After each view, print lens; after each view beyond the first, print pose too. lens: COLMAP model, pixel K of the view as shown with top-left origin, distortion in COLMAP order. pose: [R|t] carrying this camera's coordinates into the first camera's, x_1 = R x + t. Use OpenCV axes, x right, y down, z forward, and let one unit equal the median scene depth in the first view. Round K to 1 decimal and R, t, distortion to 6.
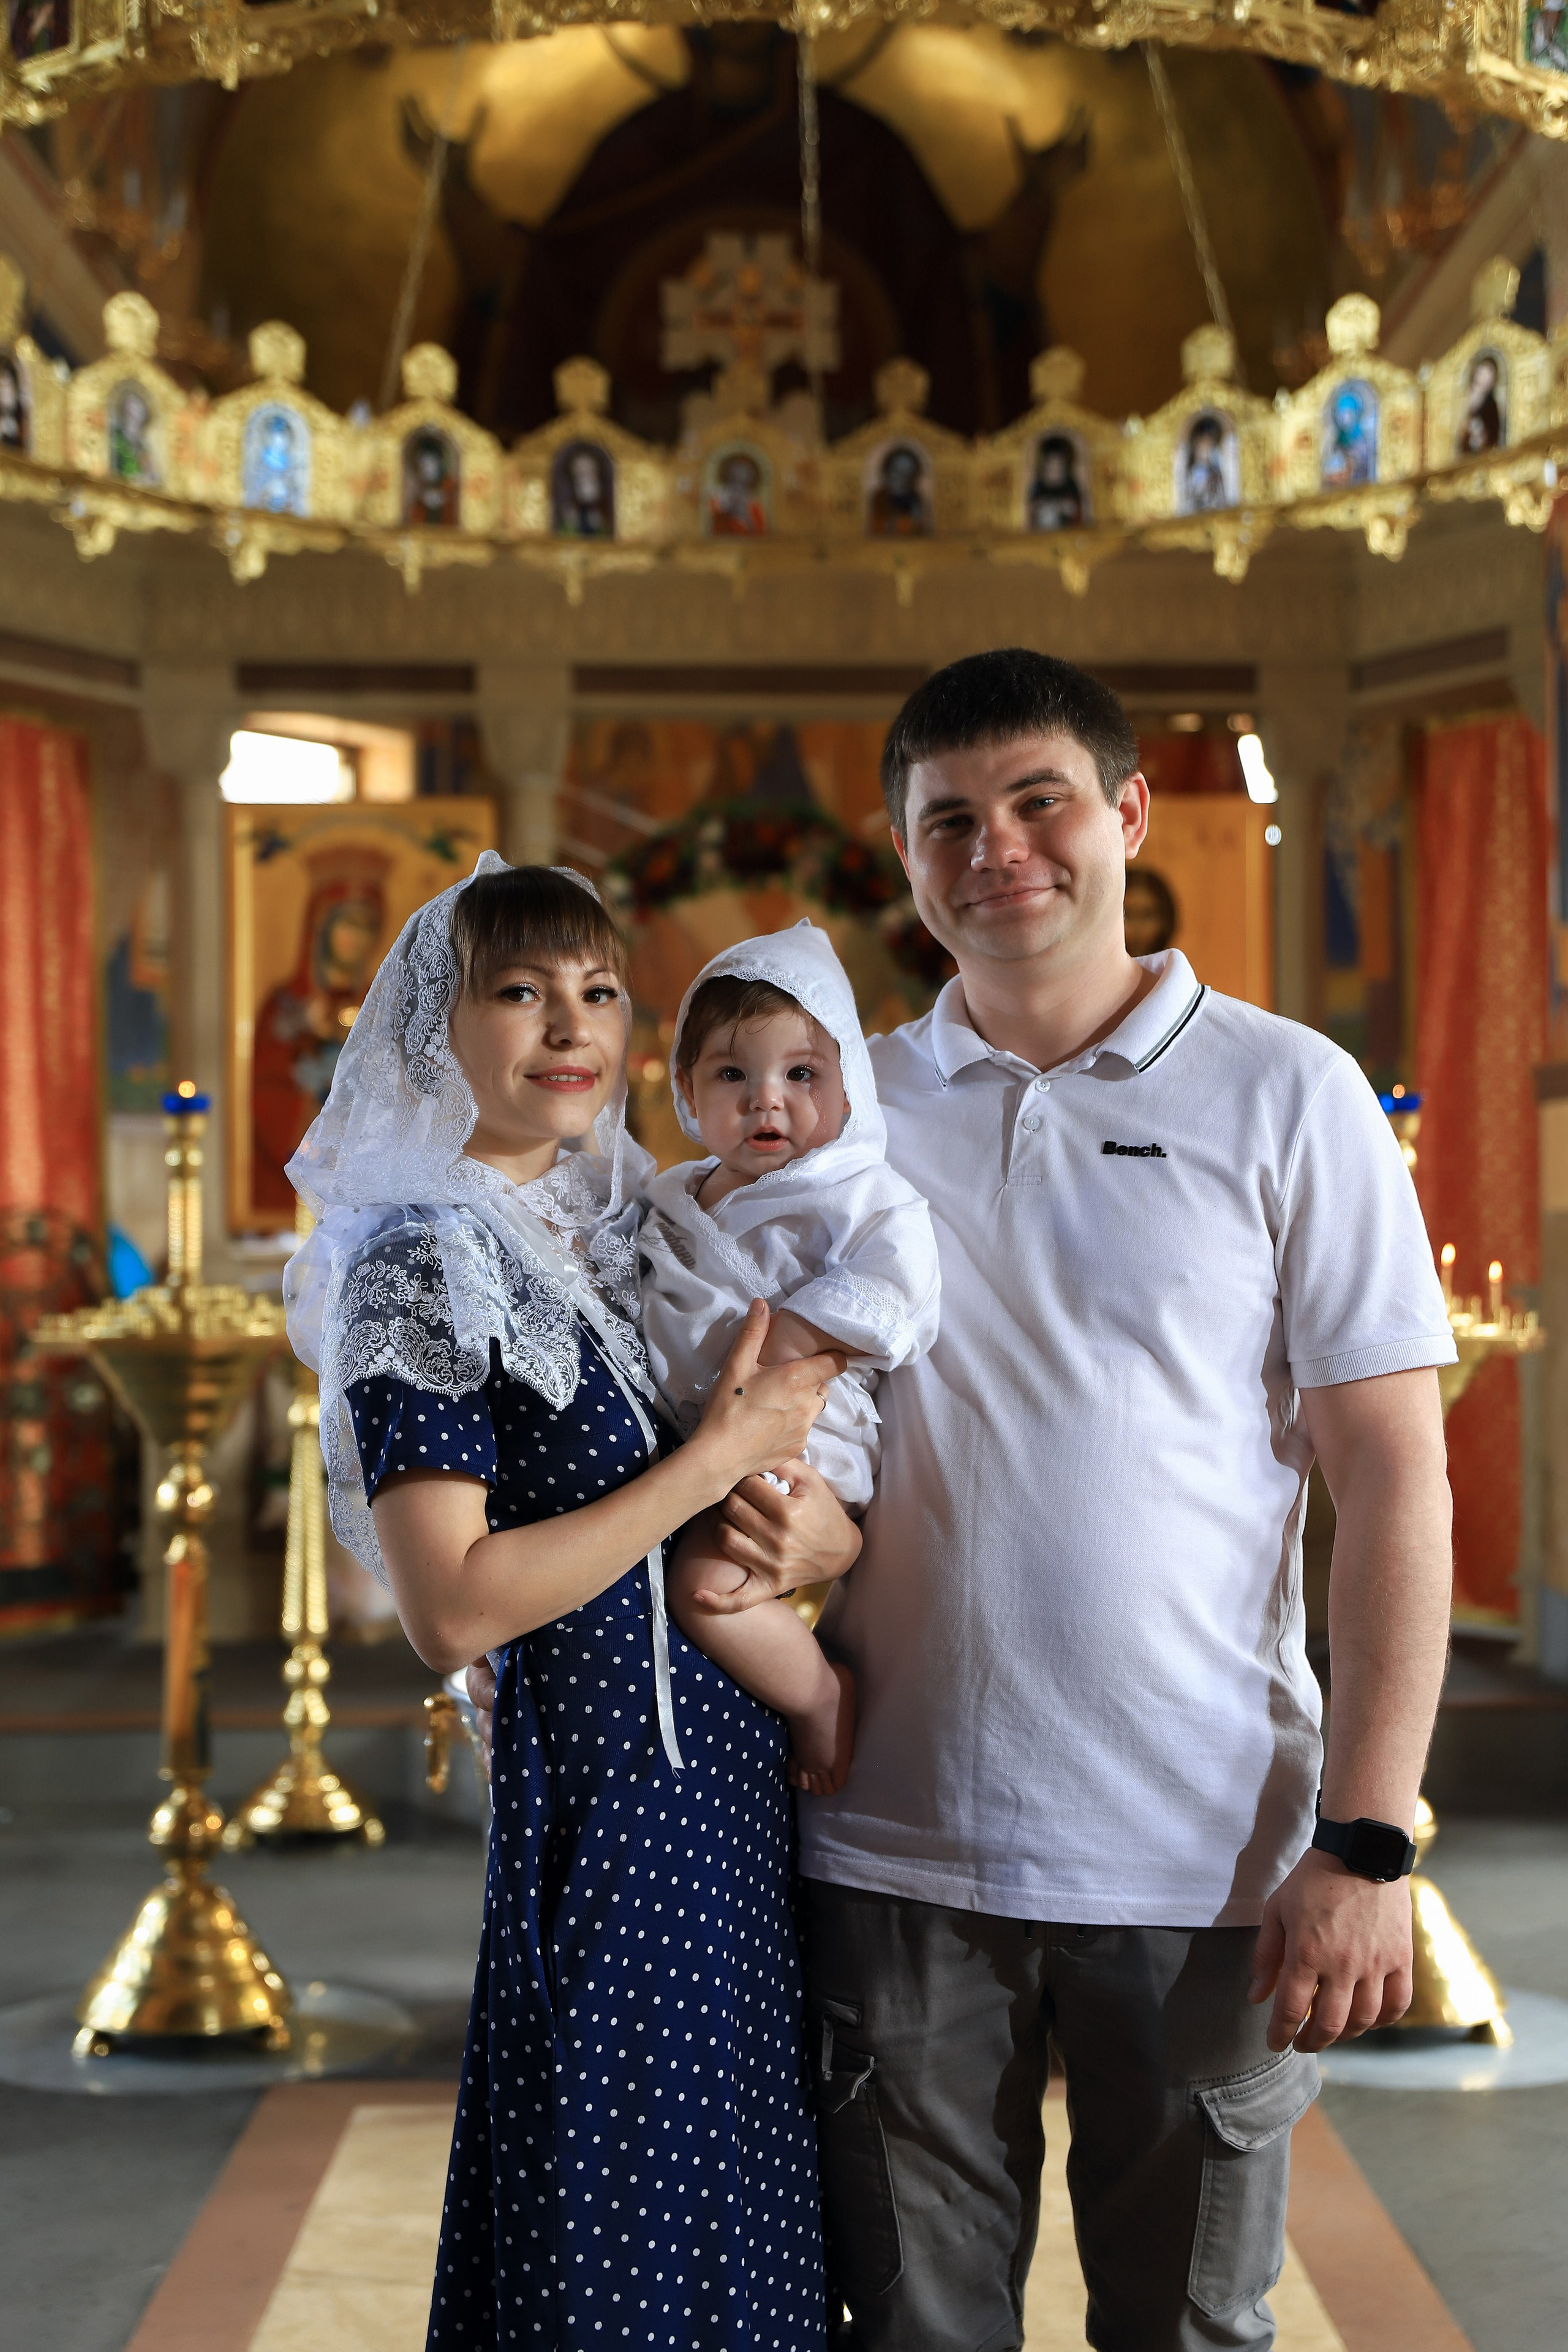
lens RADIAL K [[3812.2, 0, 771.5], [0, 3812.2, 1193.3], [0, 0, 1]] dist [0.160029, 0.000000]
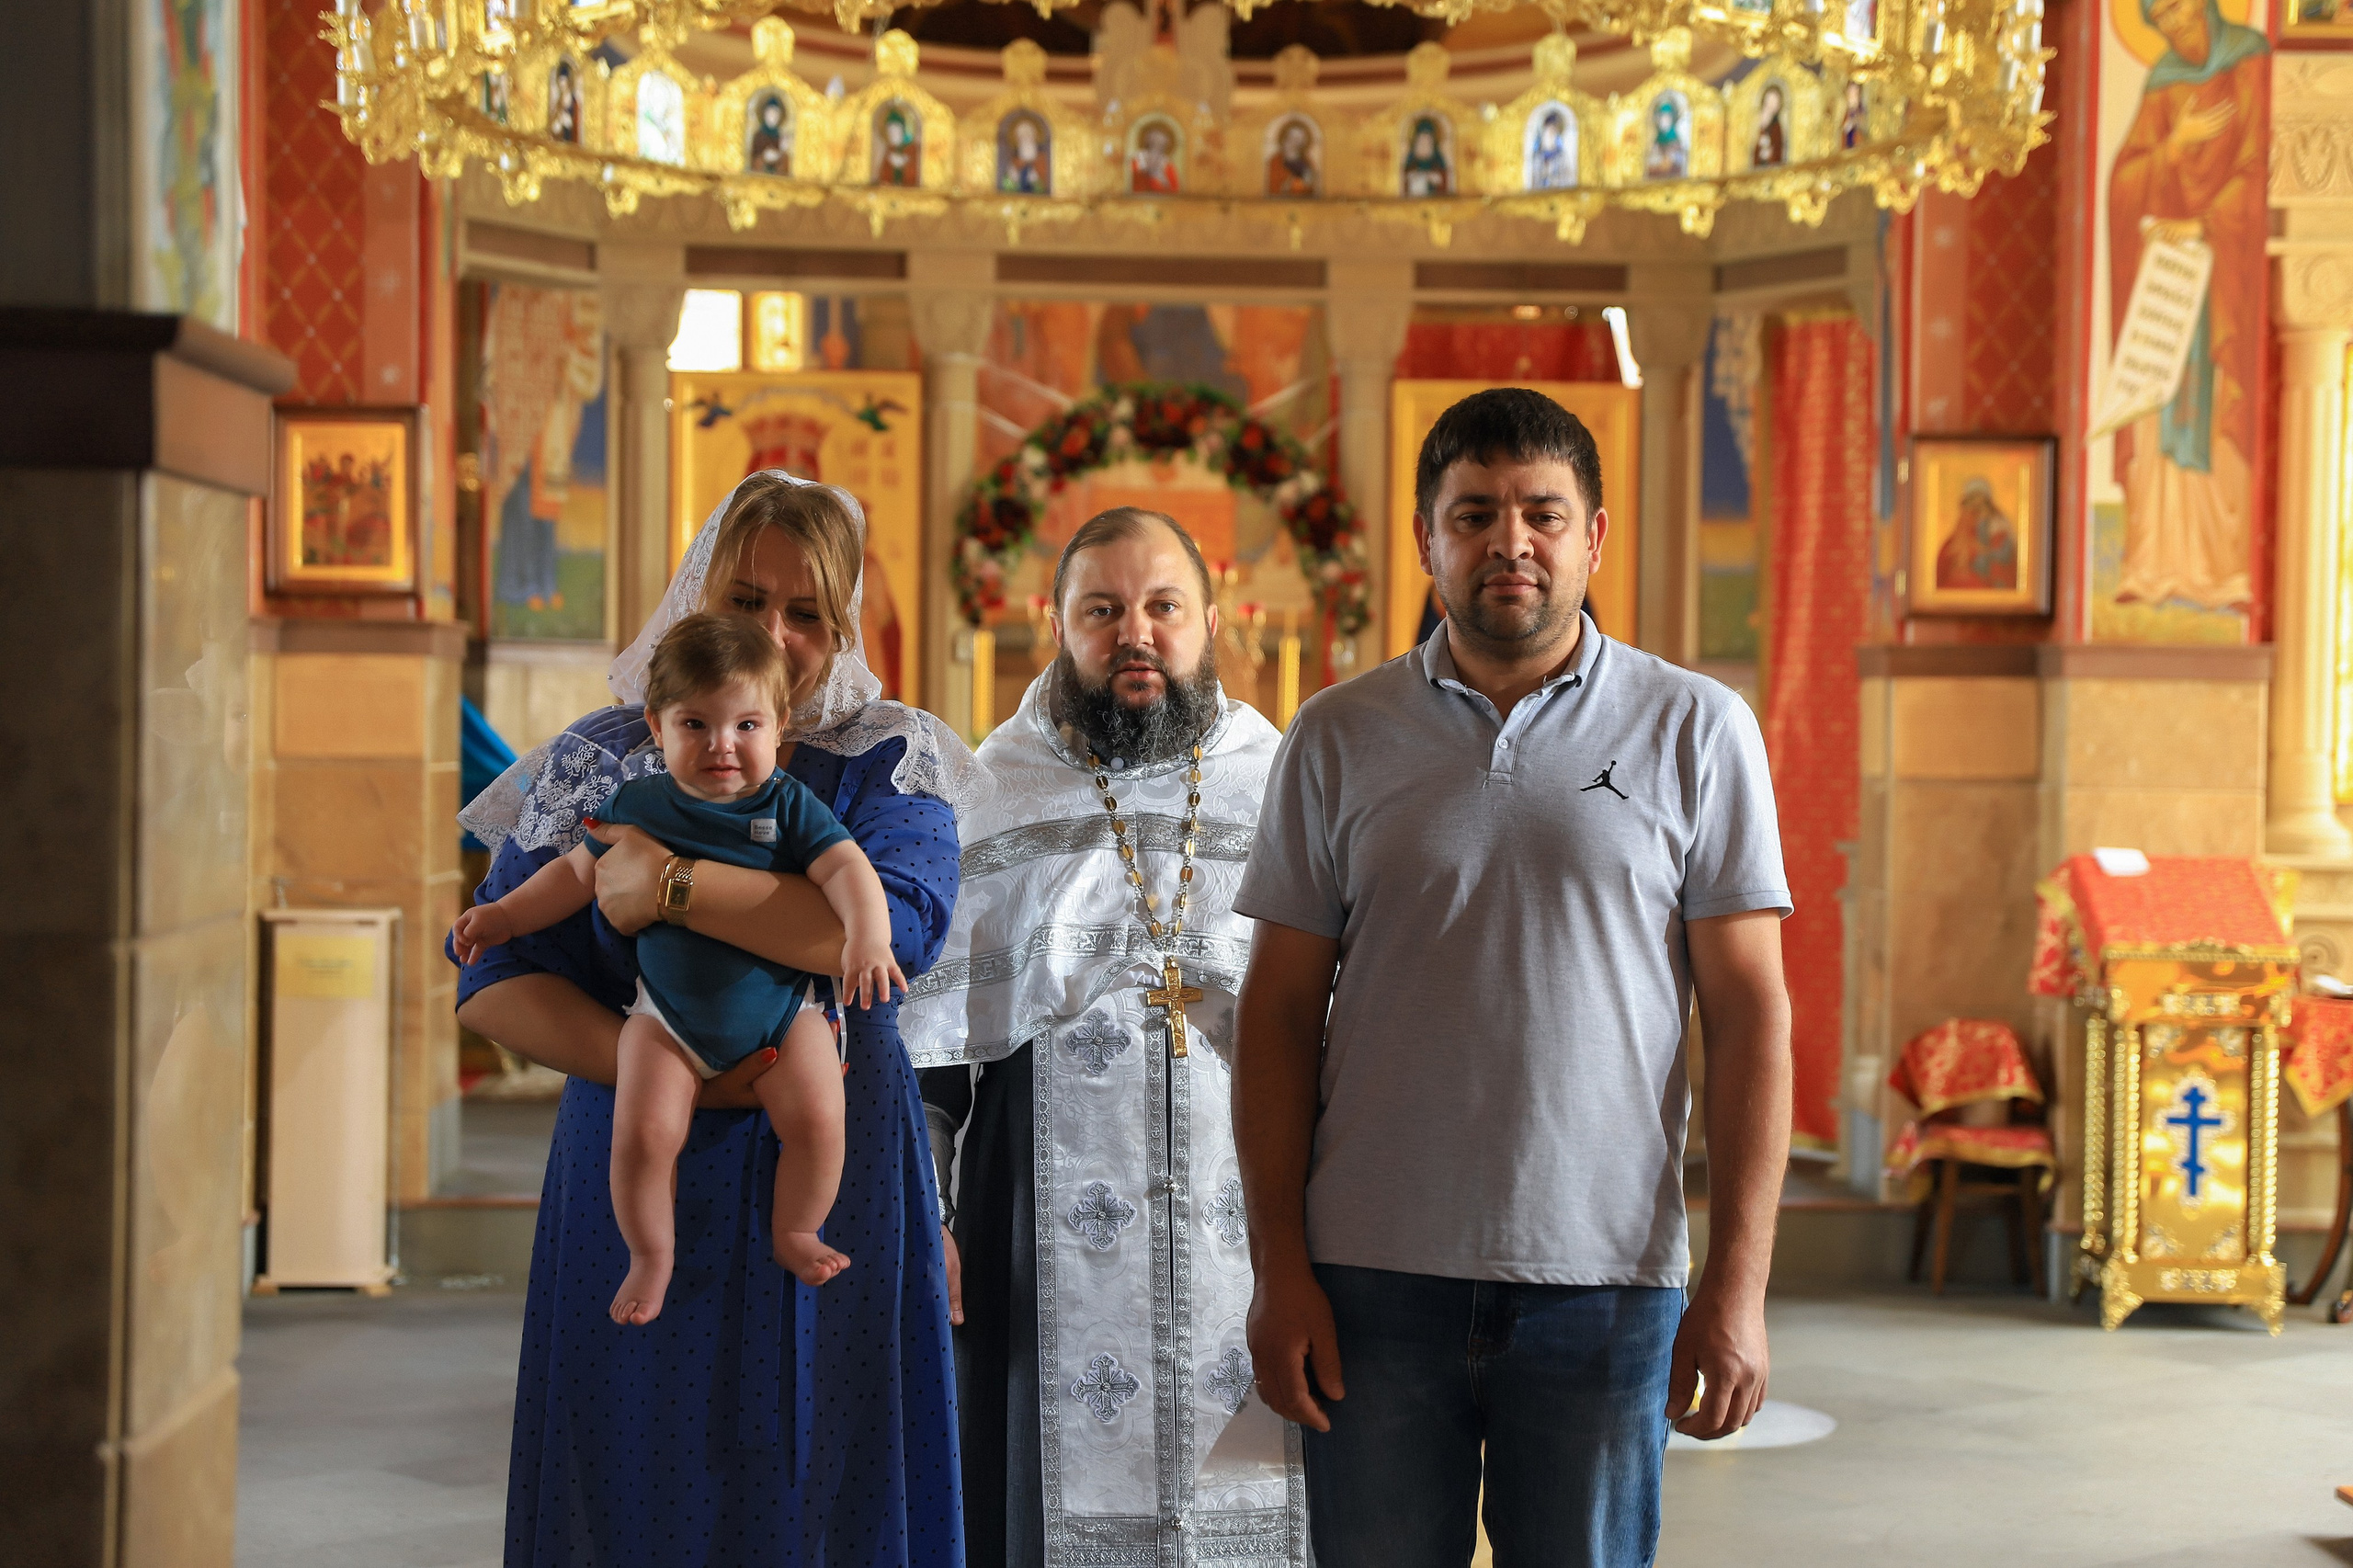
lens RADIAL K [[5185.3, 0, 1138.8], [0, 5185.3, 722.7], [0, 0, 1]] dist [0.435212, 0.000000]
pose [[0.999839, 0.017841, -0.001655, -0.008661], [-0.017822, 0.999786, 0.010500, -0.027229], [0.001842, -0.010469, 0.999944, -0.621016]]
